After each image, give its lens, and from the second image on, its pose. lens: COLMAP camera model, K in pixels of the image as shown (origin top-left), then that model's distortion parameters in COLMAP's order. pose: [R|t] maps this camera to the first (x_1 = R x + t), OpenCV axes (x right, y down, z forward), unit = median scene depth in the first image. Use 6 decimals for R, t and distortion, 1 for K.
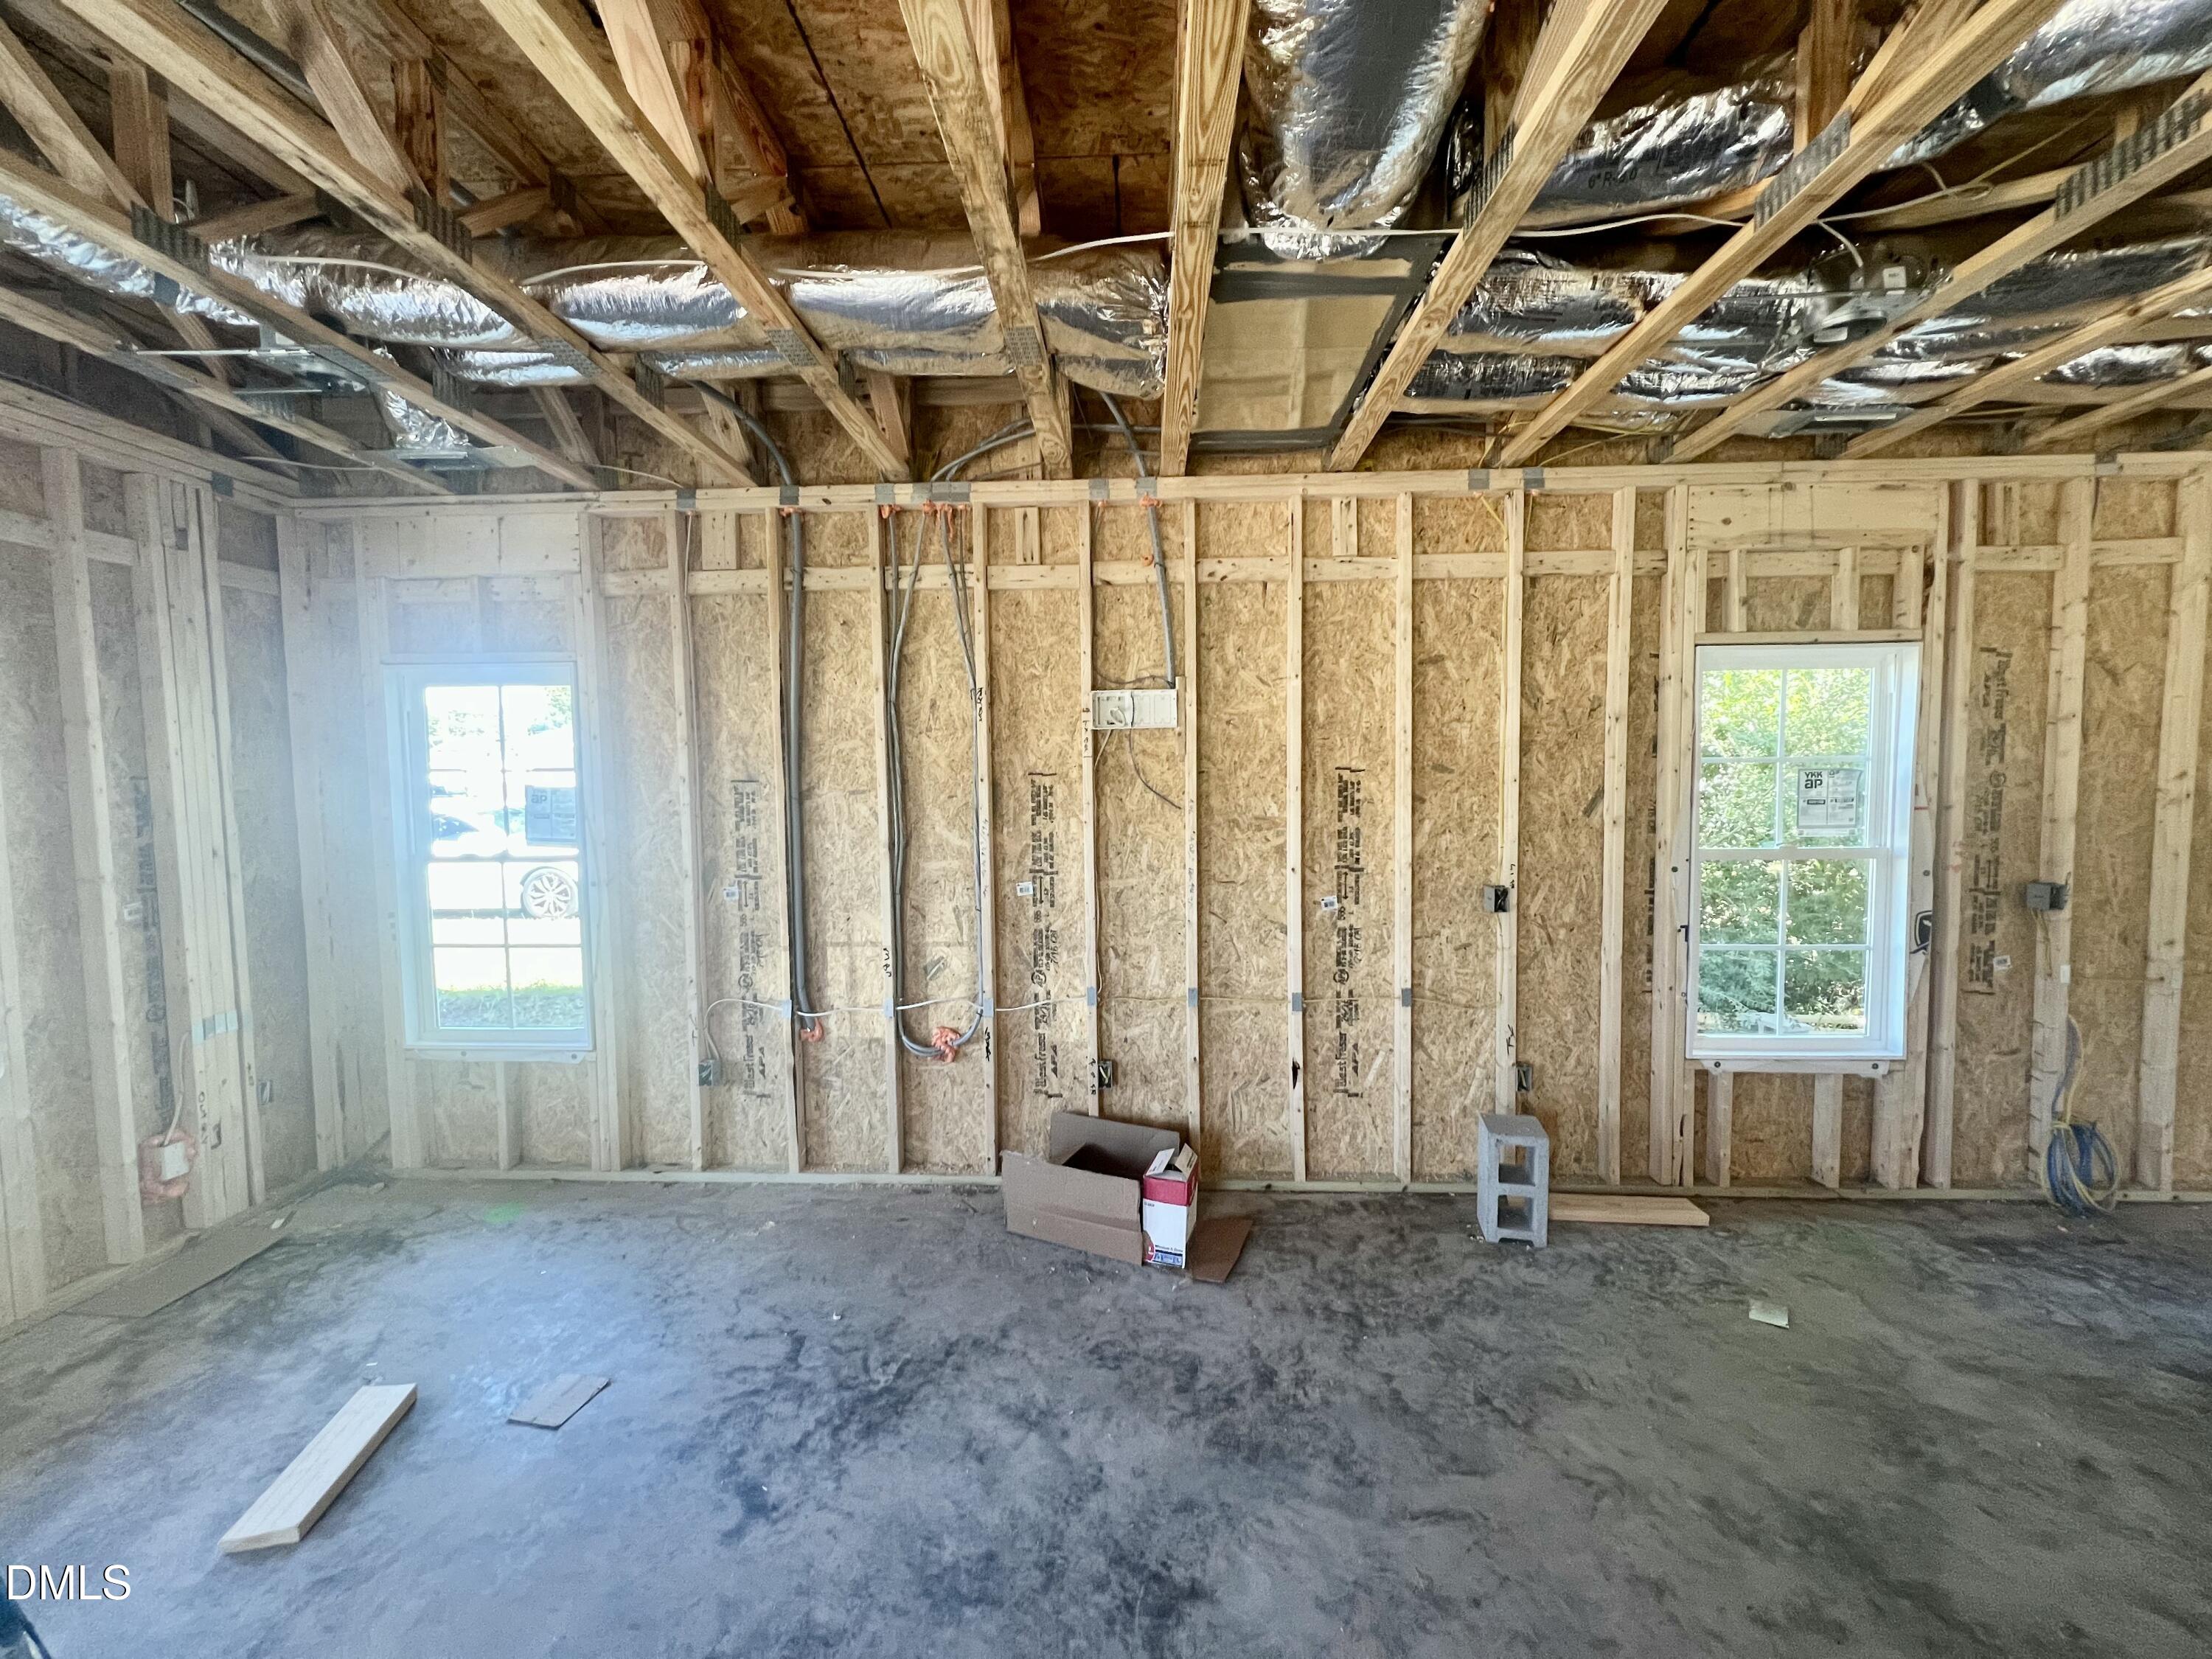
lens RADIAL K [[883.4, 0, 1113.5], [0, 883.4, 829.6], [0, 0, 1]] dist [-0.000479, 0.000143]
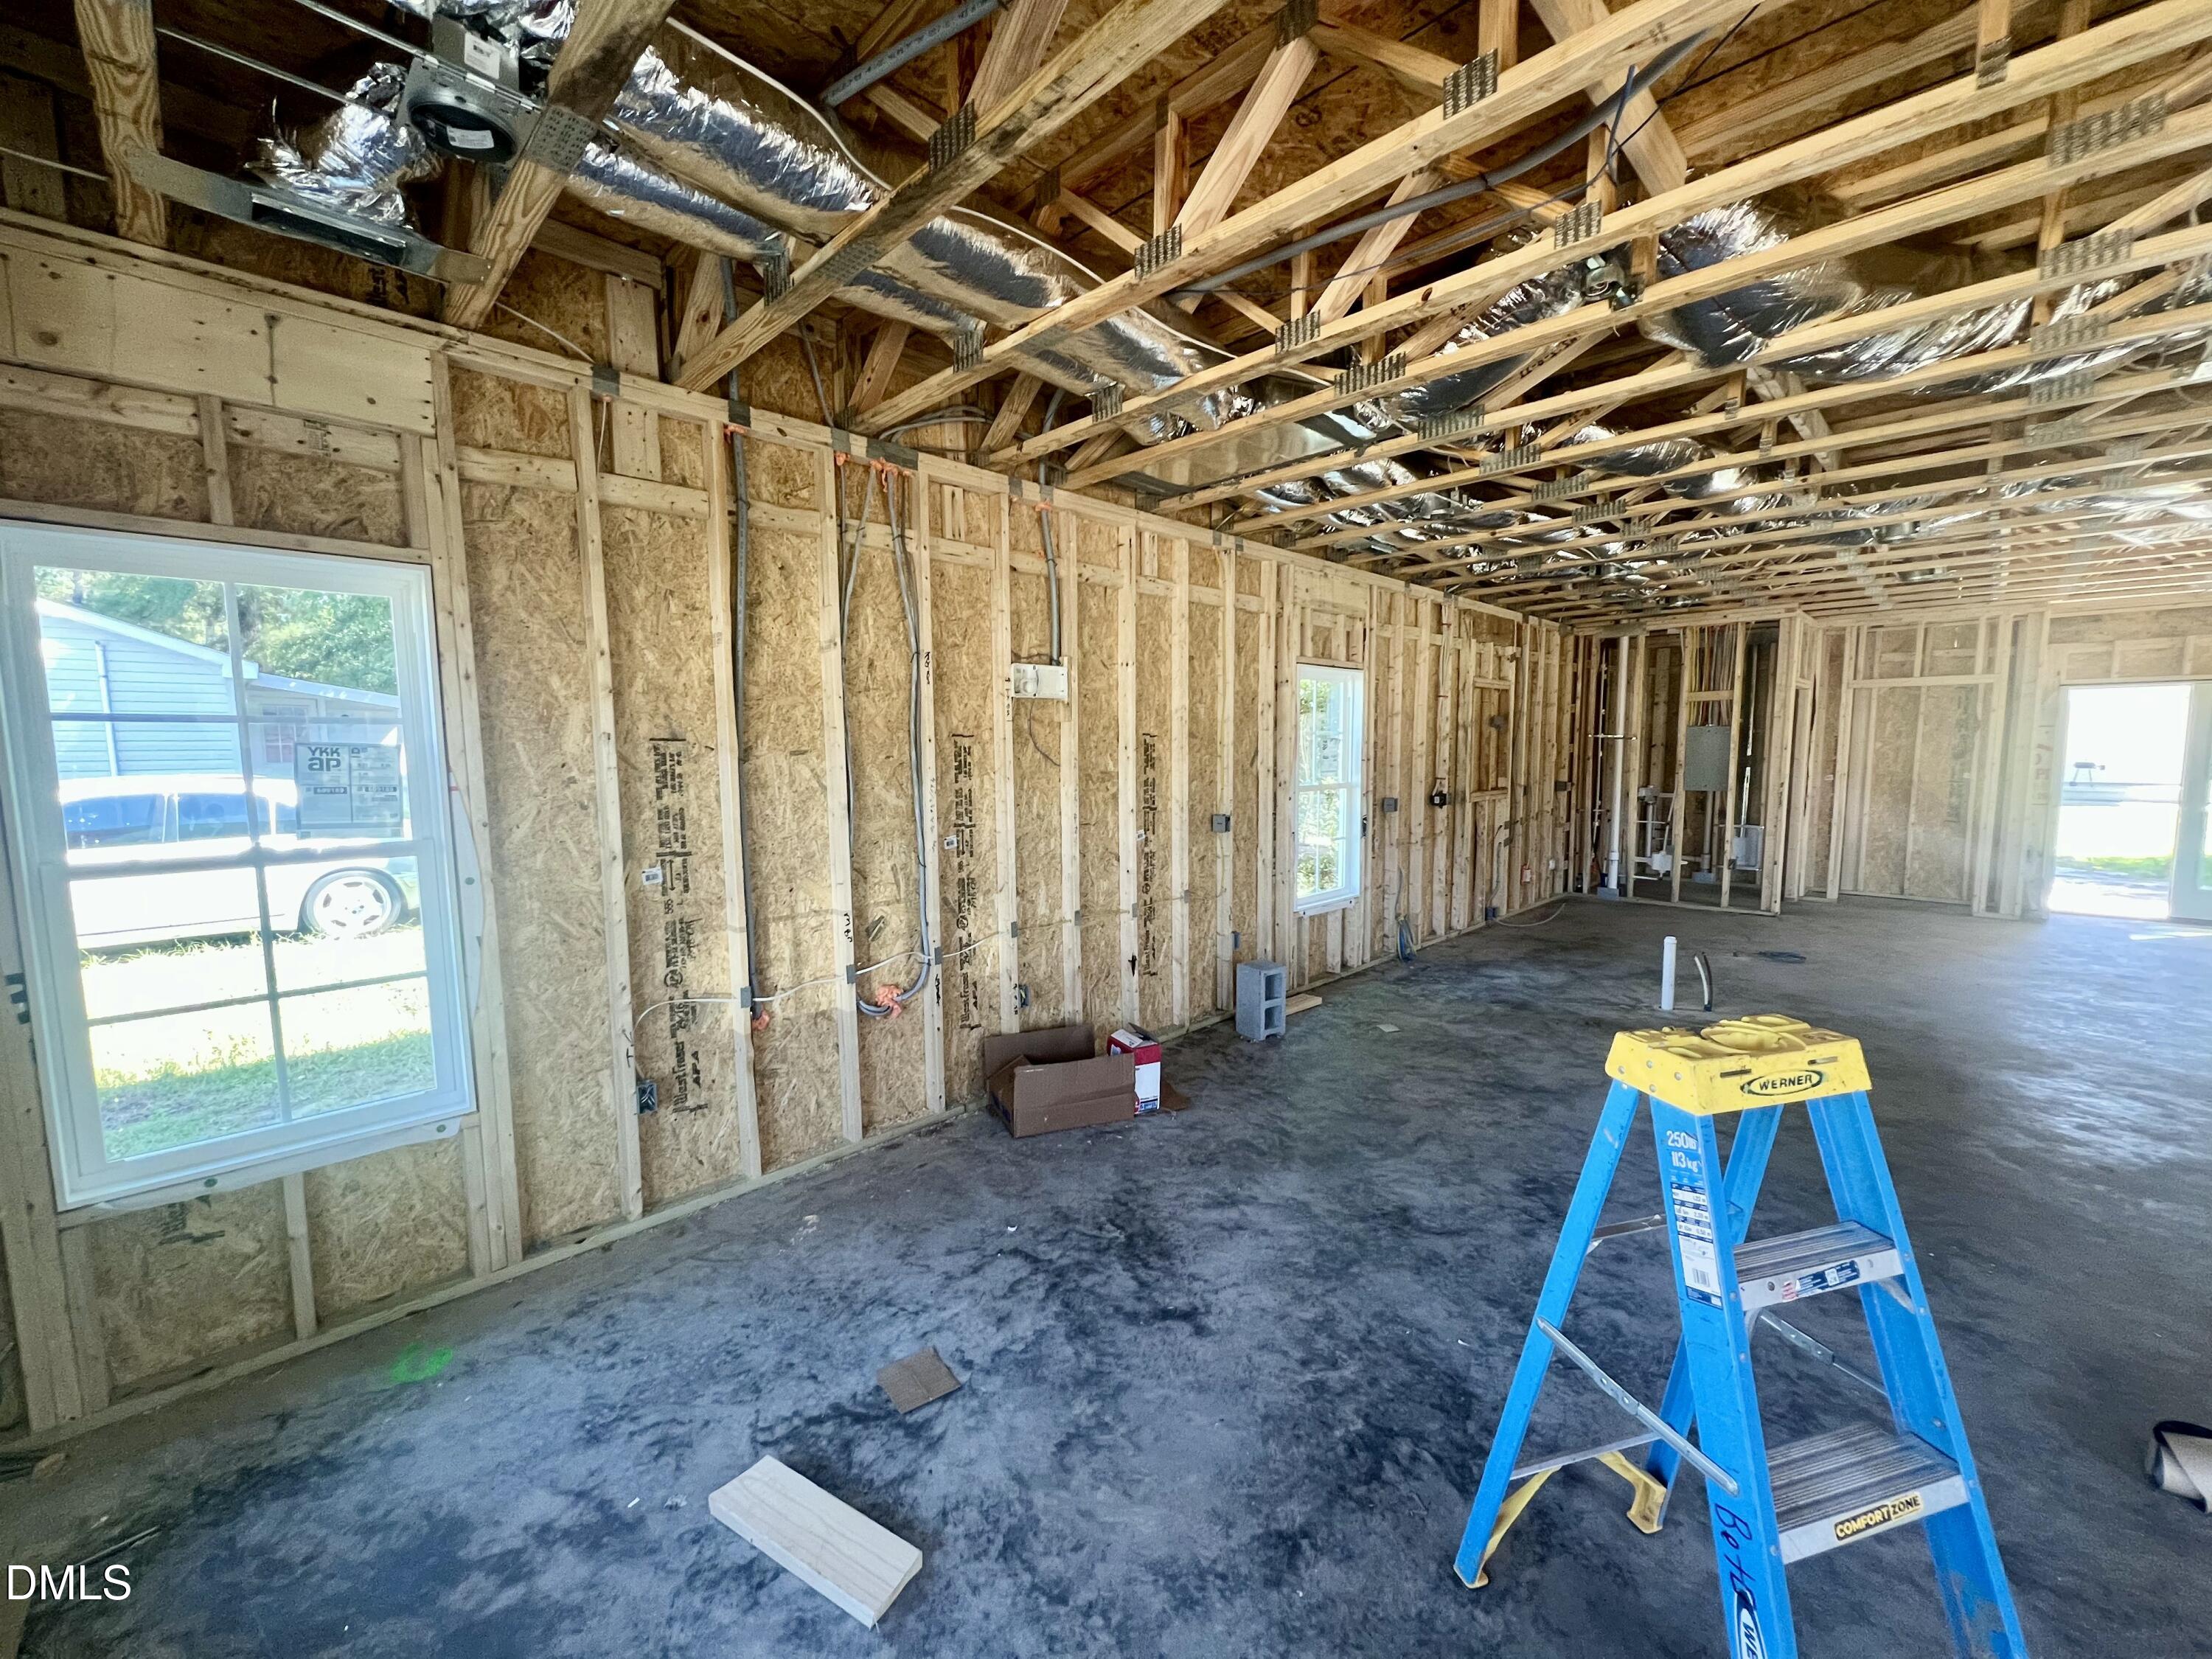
lens RADIAL K [[873.6, 0, 1106.0], [0, 873.6, 829.5], [0, 0, 1]] dist [-0.001154, -0.000163]
pose [[0.677937, -0.065192, 0.732224, -0.759514], [0.044596, 0.997873, 0.047554, 0.009450], [-0.733766, 0.000416, 0.679402, 0.137351]]
